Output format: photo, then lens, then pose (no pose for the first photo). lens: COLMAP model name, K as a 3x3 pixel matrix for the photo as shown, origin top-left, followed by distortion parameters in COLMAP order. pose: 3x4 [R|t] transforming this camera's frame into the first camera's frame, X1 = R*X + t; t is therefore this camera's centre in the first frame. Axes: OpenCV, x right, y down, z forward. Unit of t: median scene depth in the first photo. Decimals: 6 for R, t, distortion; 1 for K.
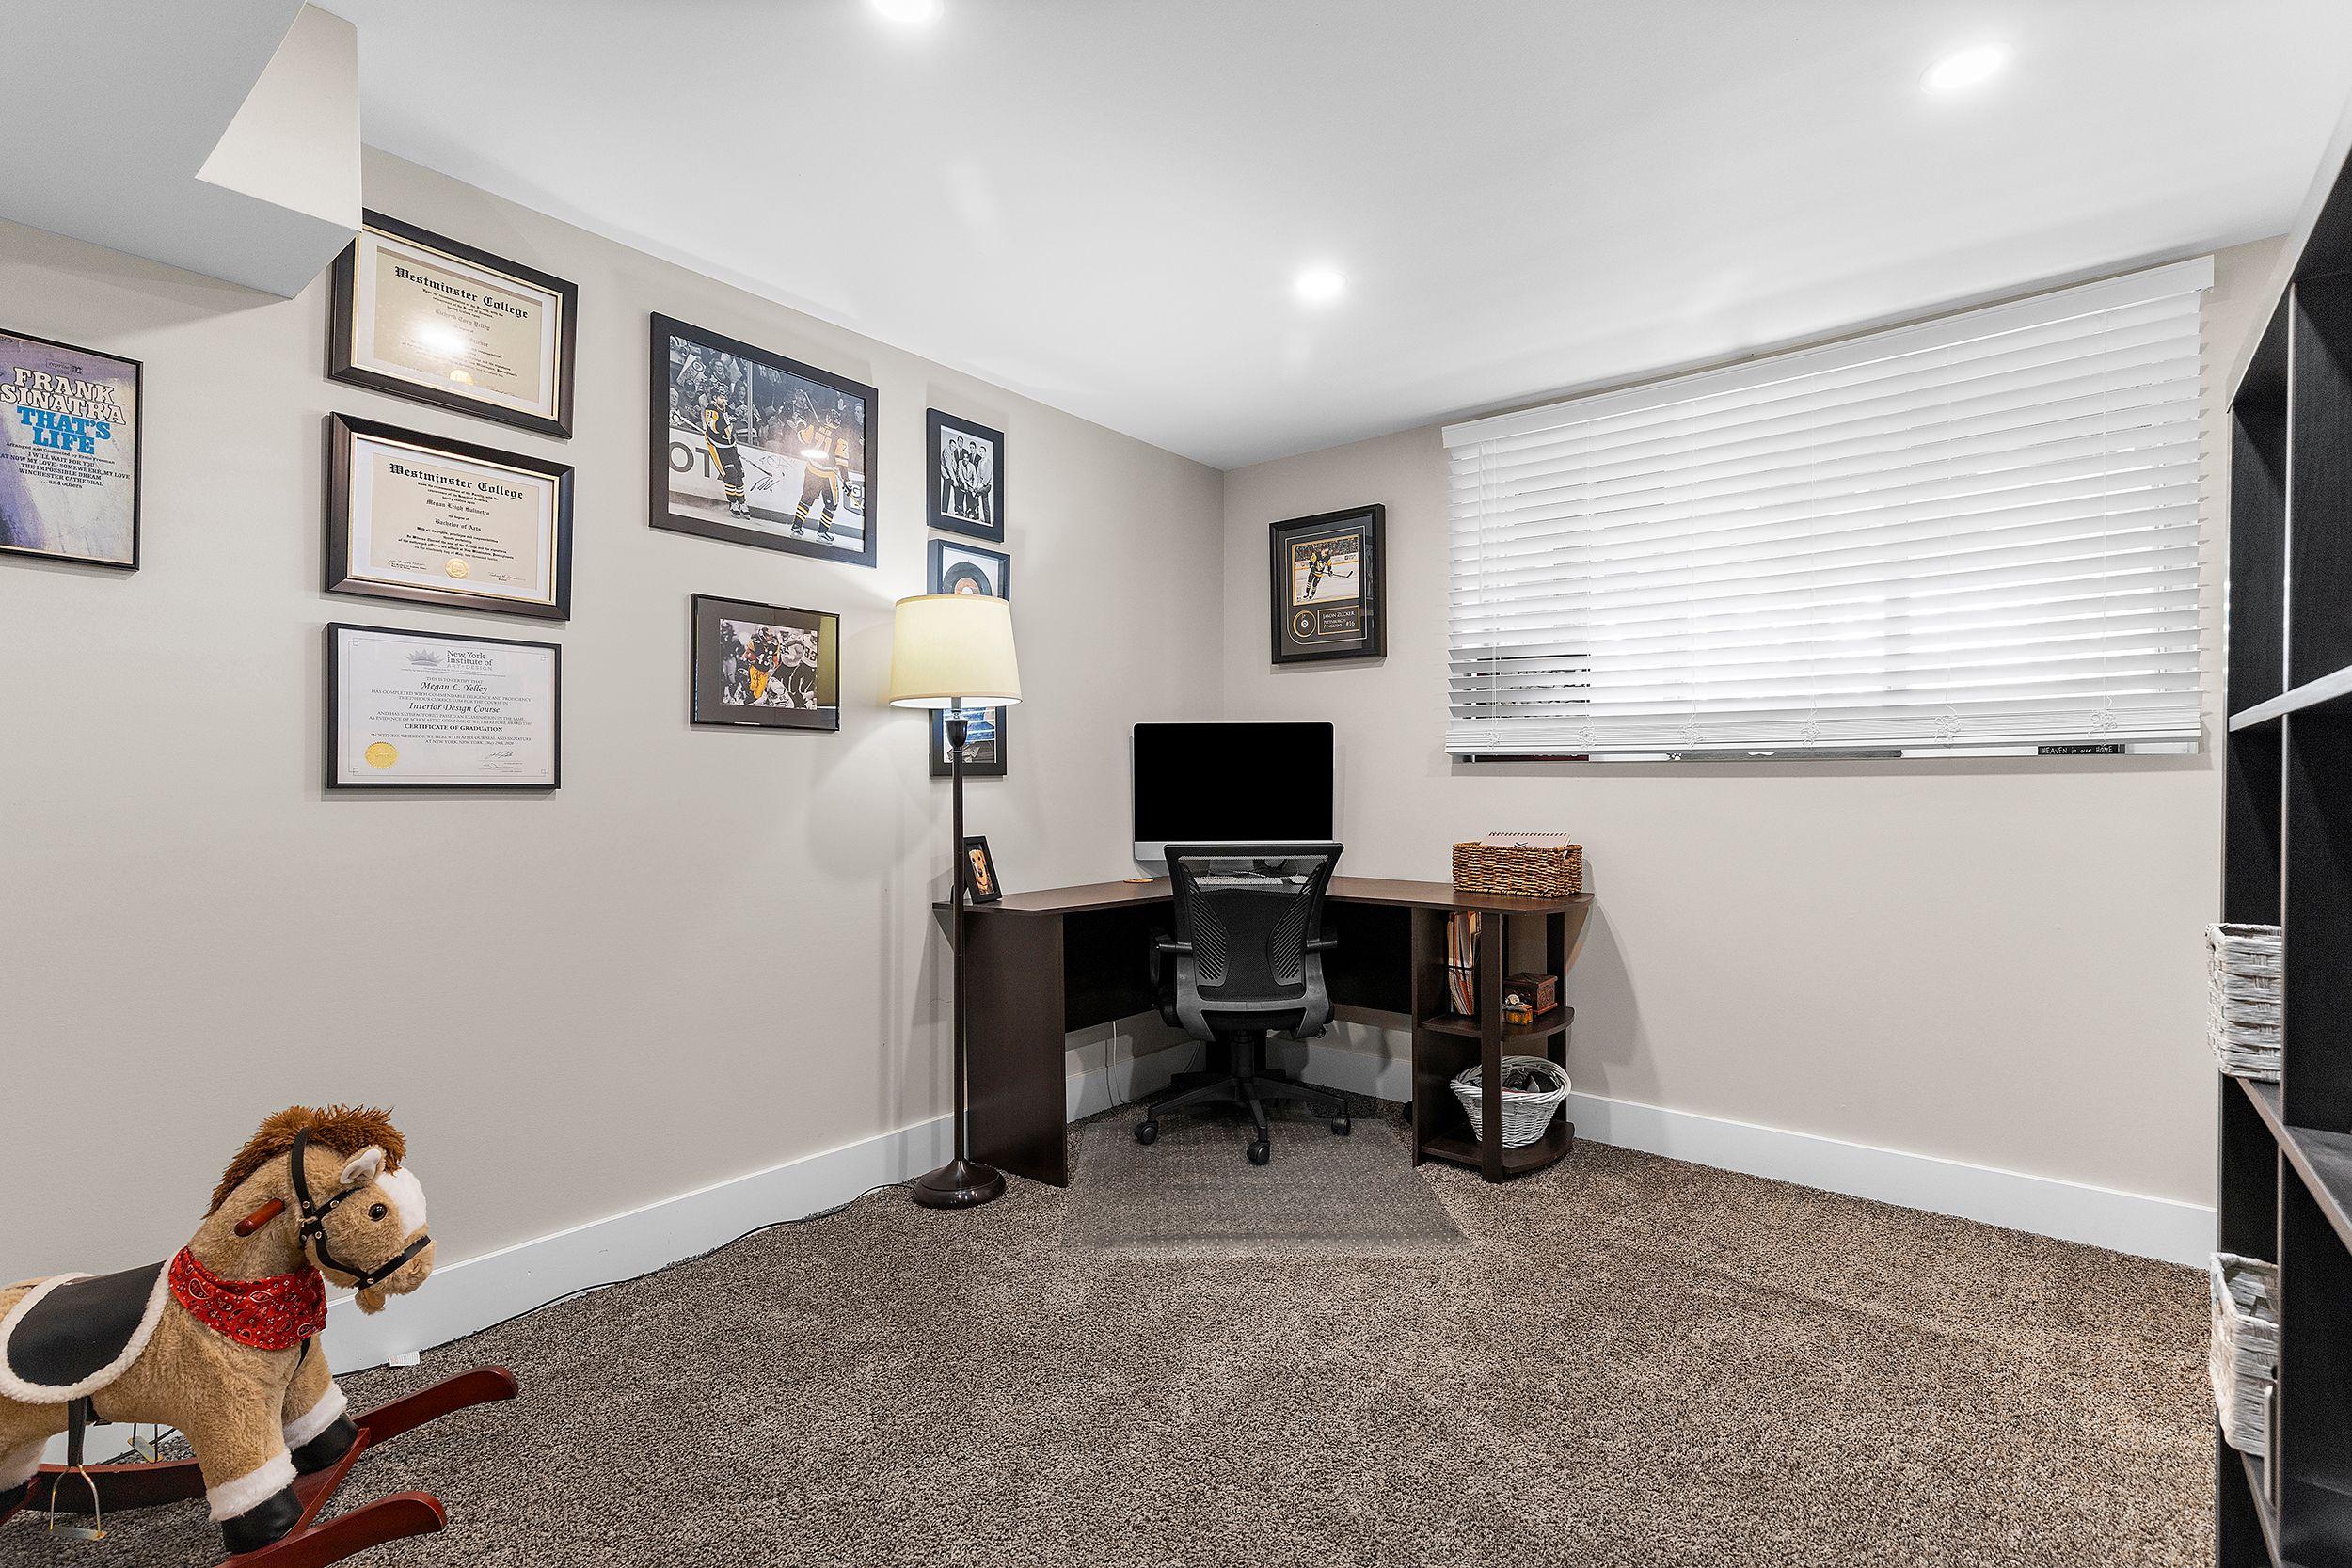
lens RADIAL K [[1071.6, 0, 1176.1], [0, 1071.6, 781.7], [0, 0, 1]] dist [0.008244, -0.001028]
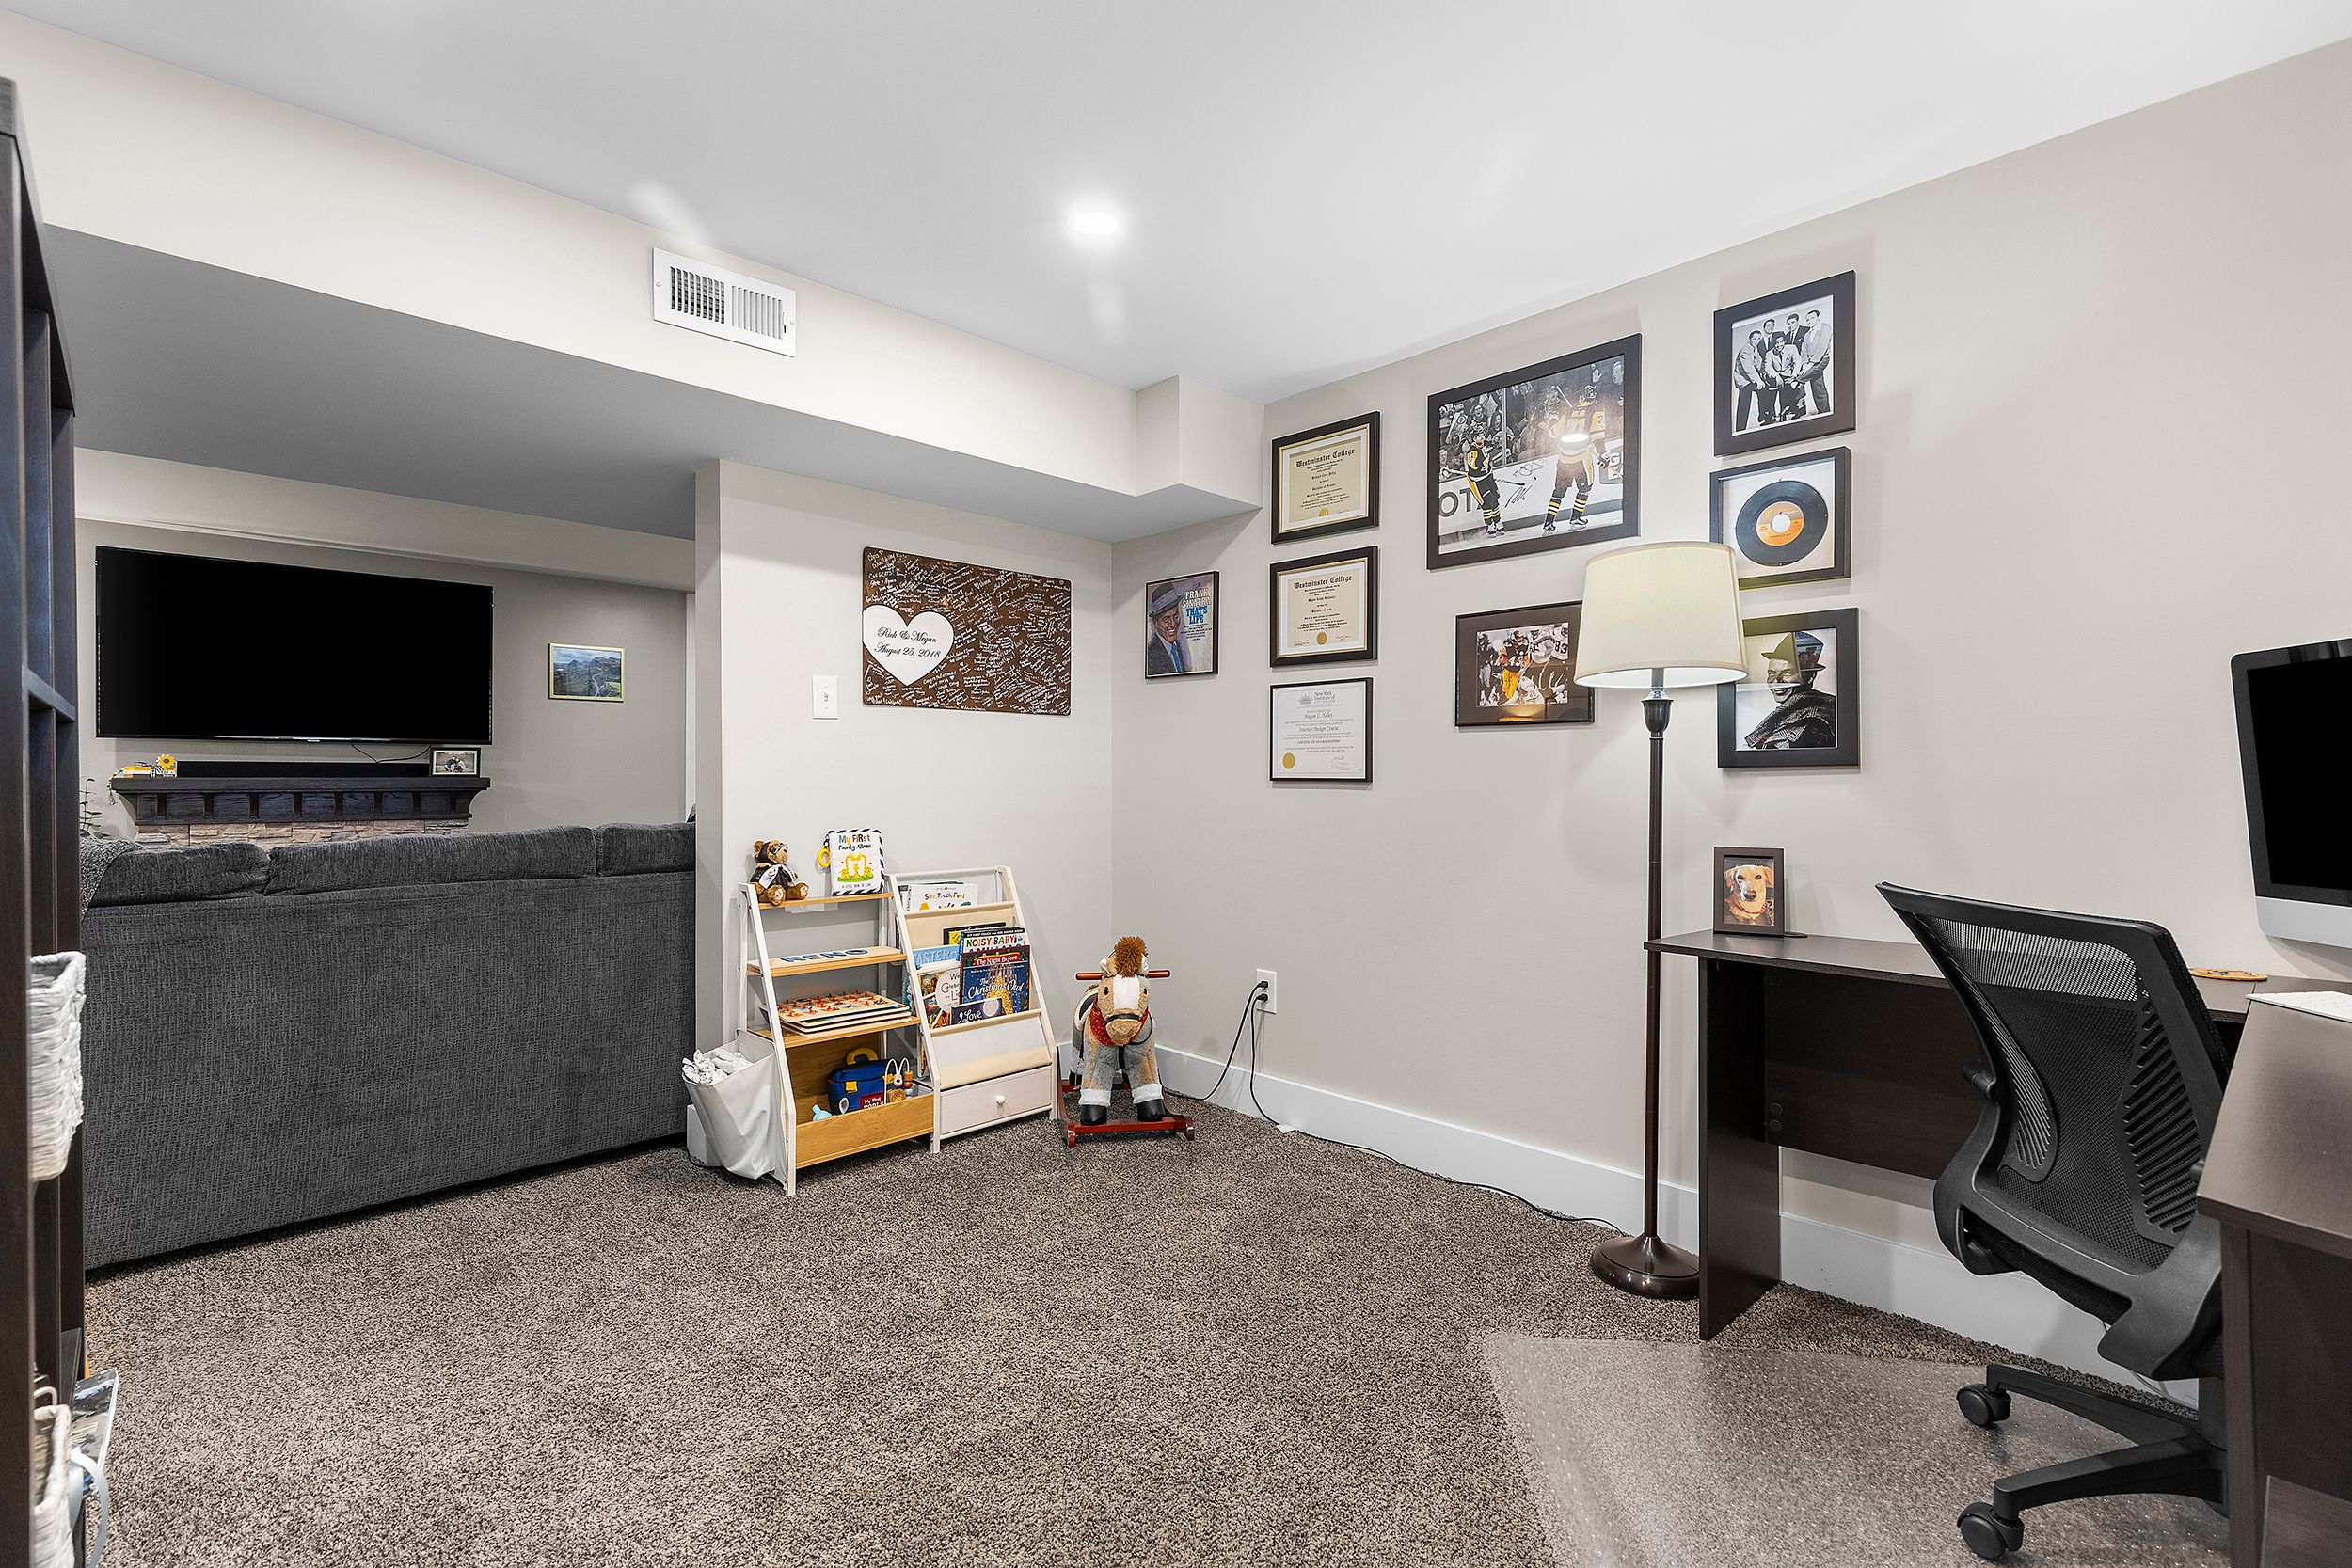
lens RADIAL K [[1071.6, 0, 1238.2], [0, 1071.6, 780.6], [0, 0, 1]] dist [0.008244, -0.001028]
pose [[-0.103393, -0.000700, -0.994640, 0.686467], [-0.001853, 0.999998, -0.000511, 0.005405], [0.994639, 0.001790, -0.103394, 0.819338]]
